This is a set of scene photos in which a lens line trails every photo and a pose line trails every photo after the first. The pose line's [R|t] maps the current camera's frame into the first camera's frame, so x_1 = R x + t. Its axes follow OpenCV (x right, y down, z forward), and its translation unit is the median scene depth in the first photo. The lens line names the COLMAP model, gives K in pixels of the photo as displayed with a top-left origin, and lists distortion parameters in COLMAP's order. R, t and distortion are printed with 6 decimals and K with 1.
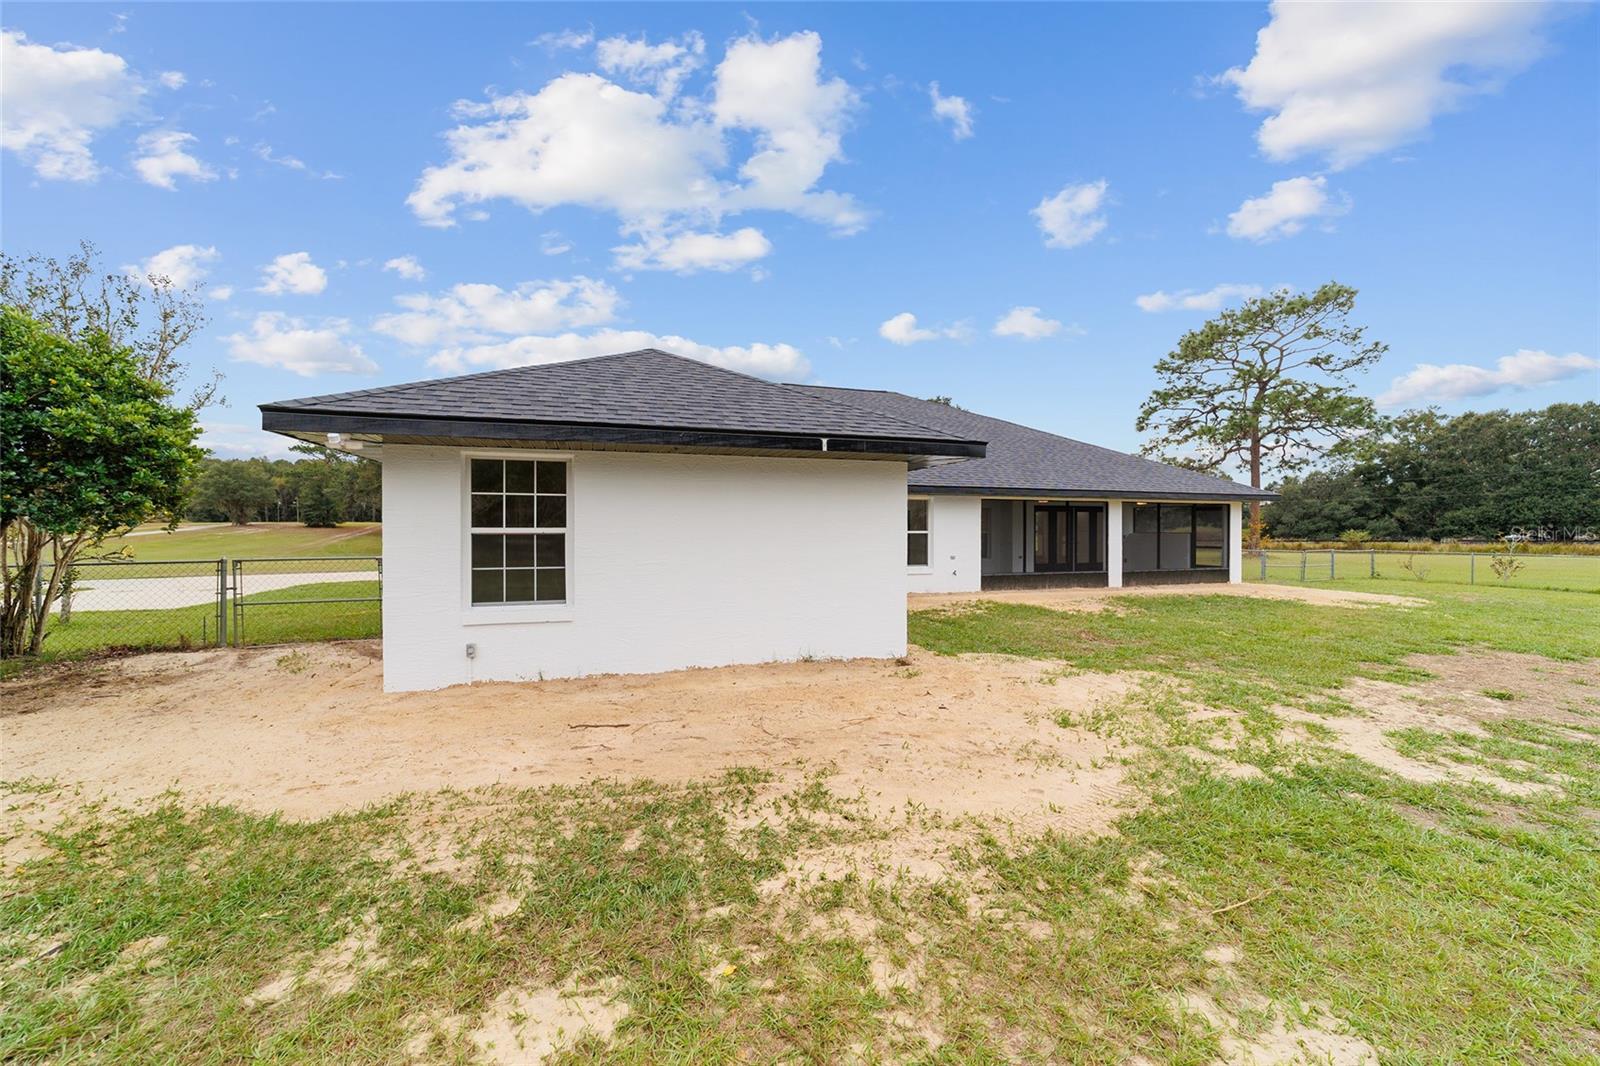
lens RADIAL K [[617.6, 0, 807.9], [0, 617.6, 531.8], [0, 0, 1]] dist [-0.004731, 0.001903]
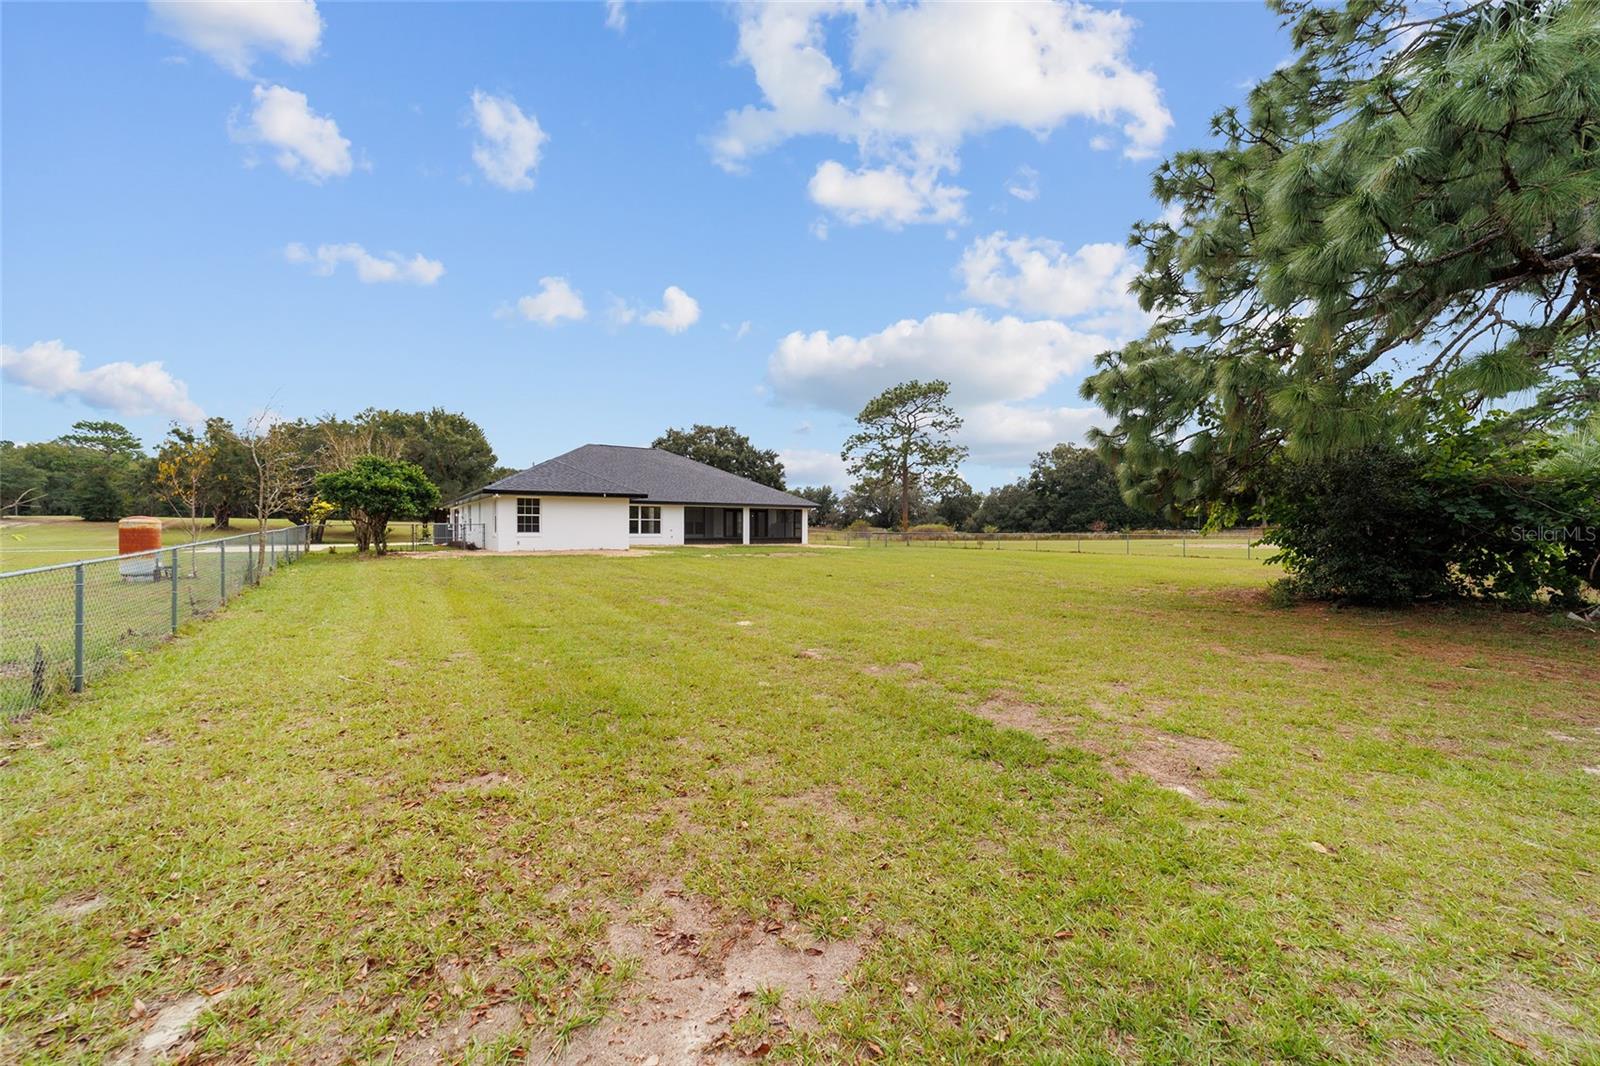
lens RADIAL K [[598.4, 0, 796.4], [0, 598.4, 545.3], [0, 0, 1]] dist [-0.013586, -0.000041]
pose [[0.966185, -0.004533, 0.257811, 0.096231], [-0.002143, 0.999670, 0.025610, 0.037471], [-0.257842, -0.025296, 0.965856, -1.327293]]
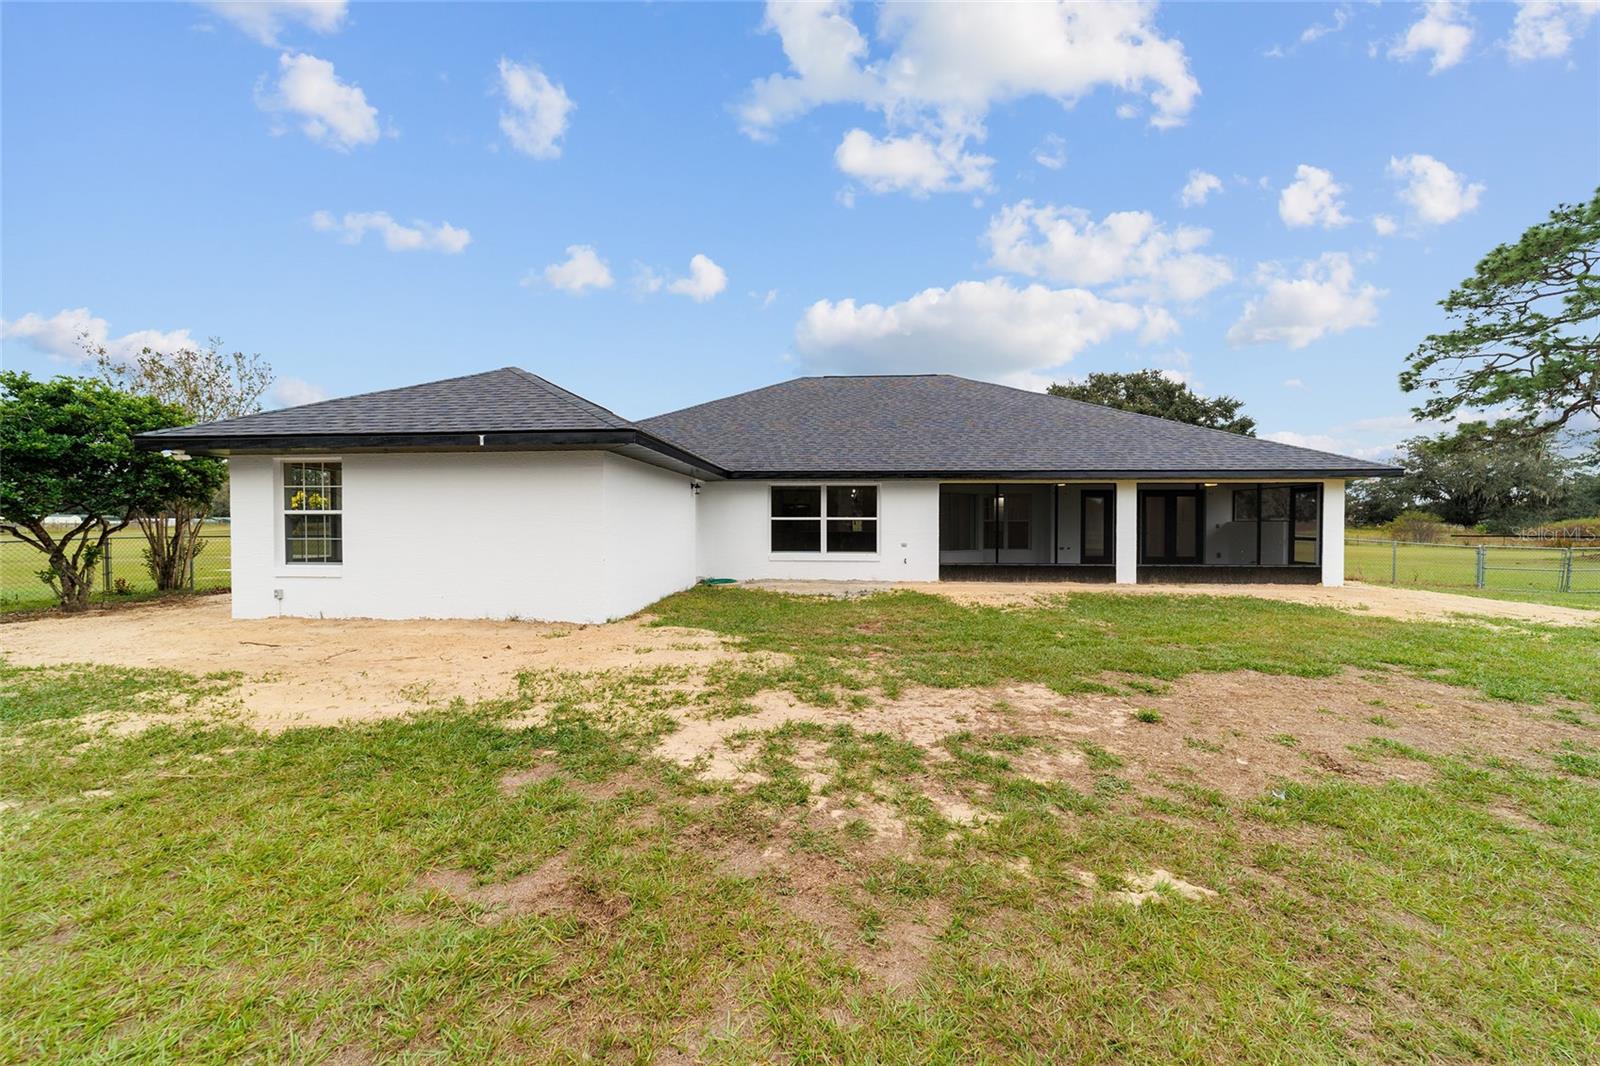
lens RADIAL K [[617.6, 0, 802.8], [0, 617.6, 527.2], [0, 0, 1]] dist [-0.004731, 0.001903]
pose [[0.924224, 0.002925, -0.381839, 0.431743], [-0.001585, 0.999991, 0.003825, 0.009892], [0.381847, -0.002930, 0.924221, 0.048226]]
